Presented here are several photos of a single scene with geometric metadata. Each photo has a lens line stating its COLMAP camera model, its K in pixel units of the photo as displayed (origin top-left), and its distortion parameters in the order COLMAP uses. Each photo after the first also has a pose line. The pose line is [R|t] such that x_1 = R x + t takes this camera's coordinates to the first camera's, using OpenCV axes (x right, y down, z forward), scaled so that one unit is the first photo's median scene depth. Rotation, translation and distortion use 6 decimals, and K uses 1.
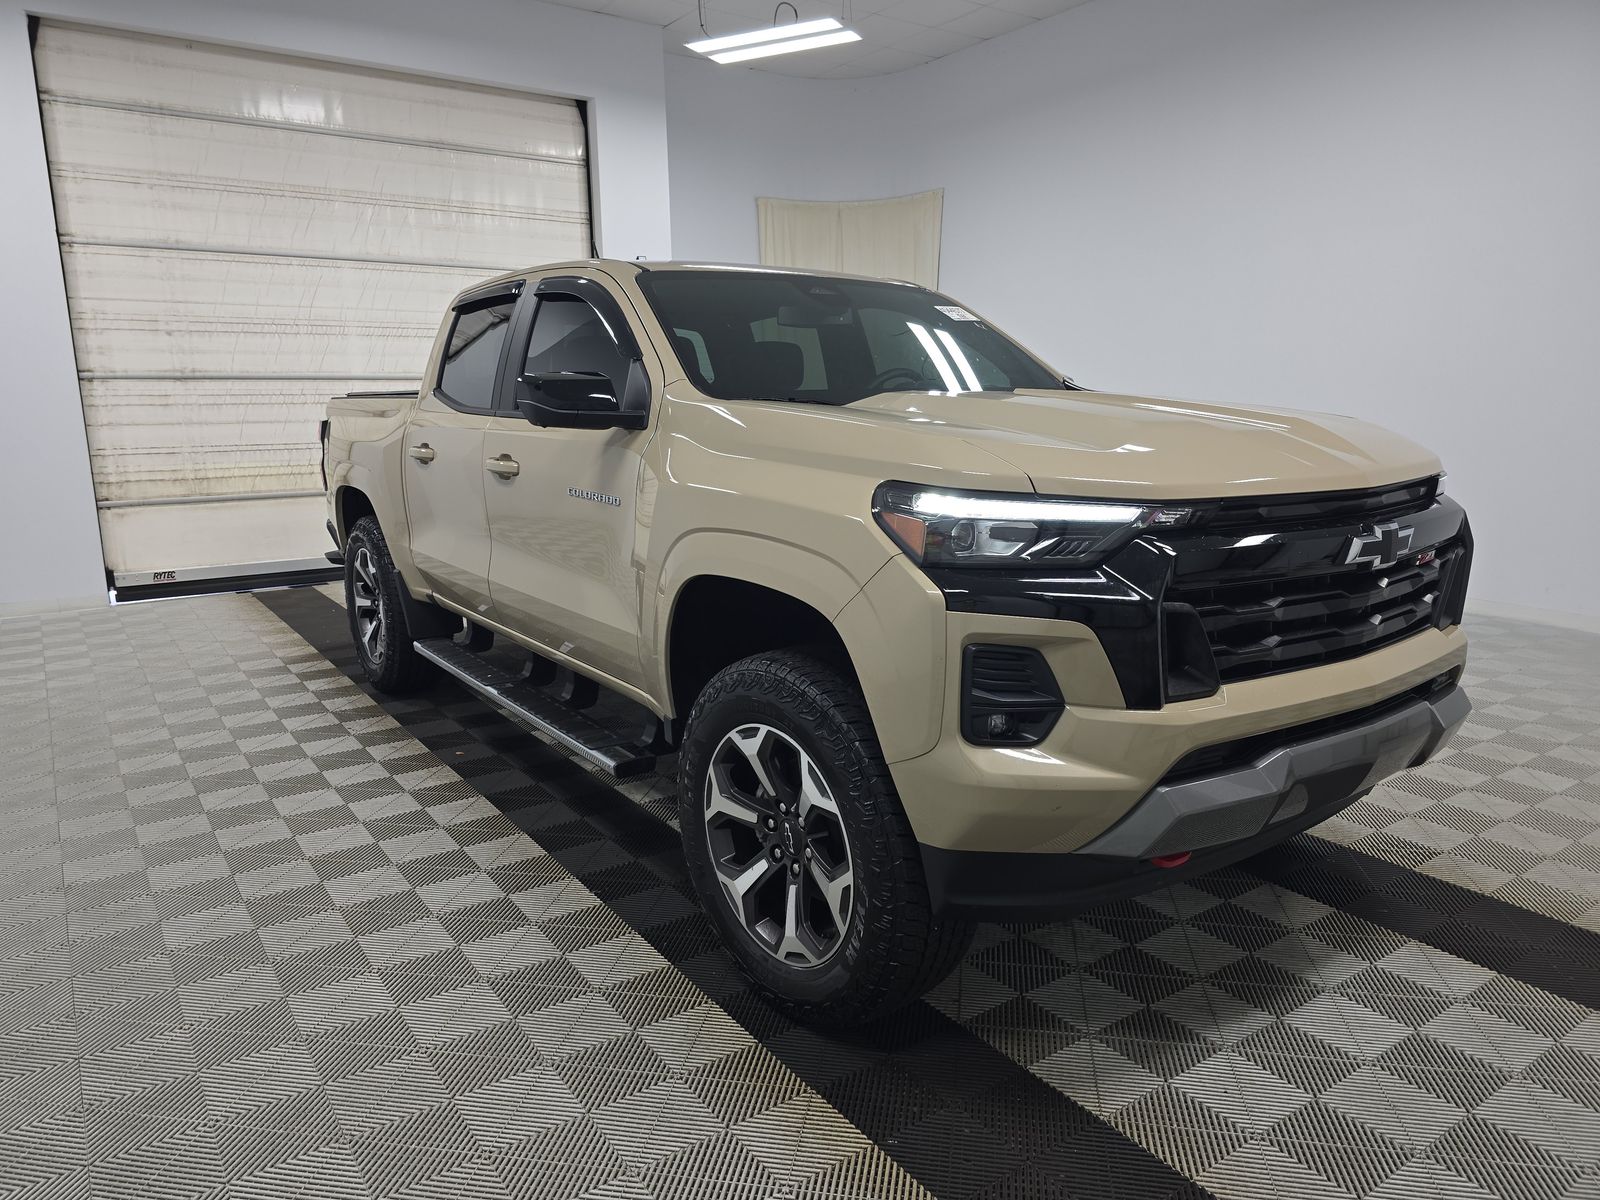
lens RADIAL K [[1066.5, 0, 794.6], [0, 1066.5, 600.5], [0, 0, 1]] dist [0.042080, -0.027875]
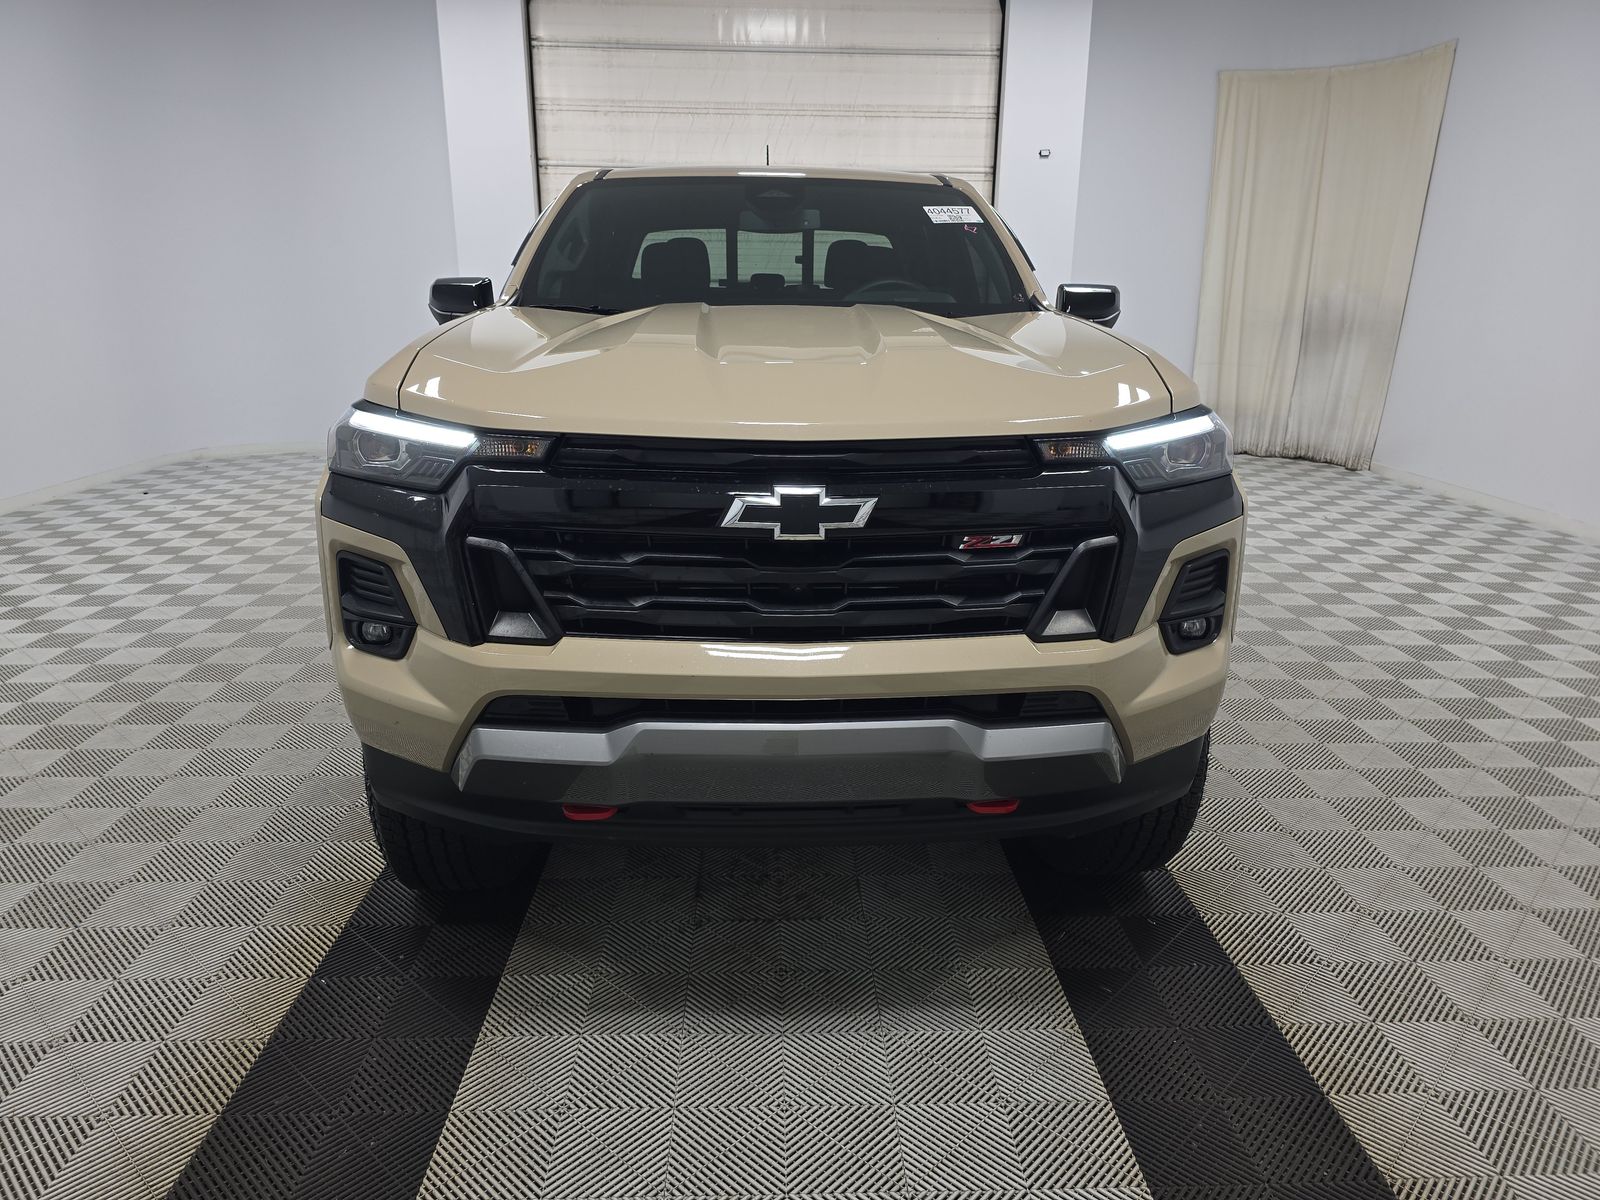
lens RADIAL K [[1066.5, 0, 799.5], [0, 1066.5, 595.9], [0, 0, 1]] dist [0.042080, -0.027875]
pose [[0.844245, 0.164837, -0.509980, 0.275807], [-0.121757, 0.985638, 0.117017, -0.023728], [0.521944, -0.036697, 0.852190, 0.083640]]
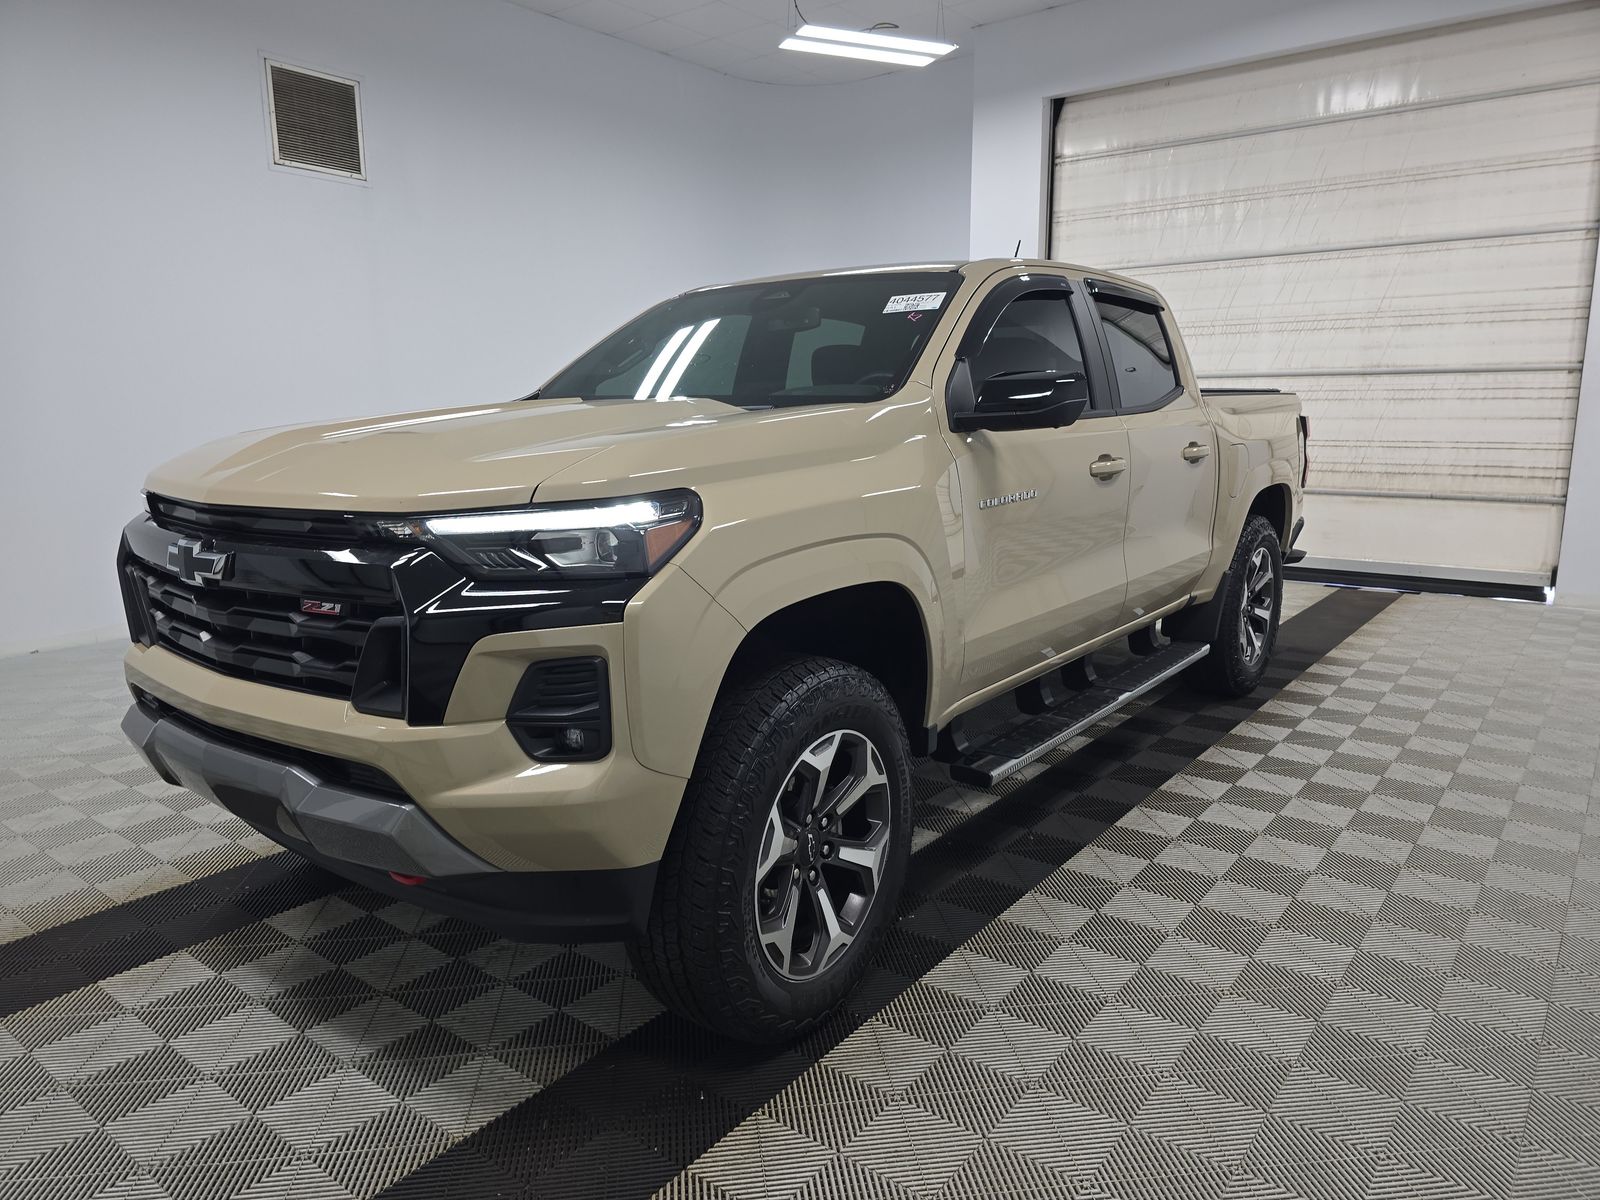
lens RADIAL K [[1066.5, 0, 801.7], [0, 1066.5, 592.9], [0, 0, 1]] dist [0.042080, -0.027875]
pose [[0.303160, 0.182010, -0.935396, 0.475254], [-0.180553, 0.974781, 0.131157, -0.073559], [0.935679, 0.129127, 0.328377, 0.343833]]
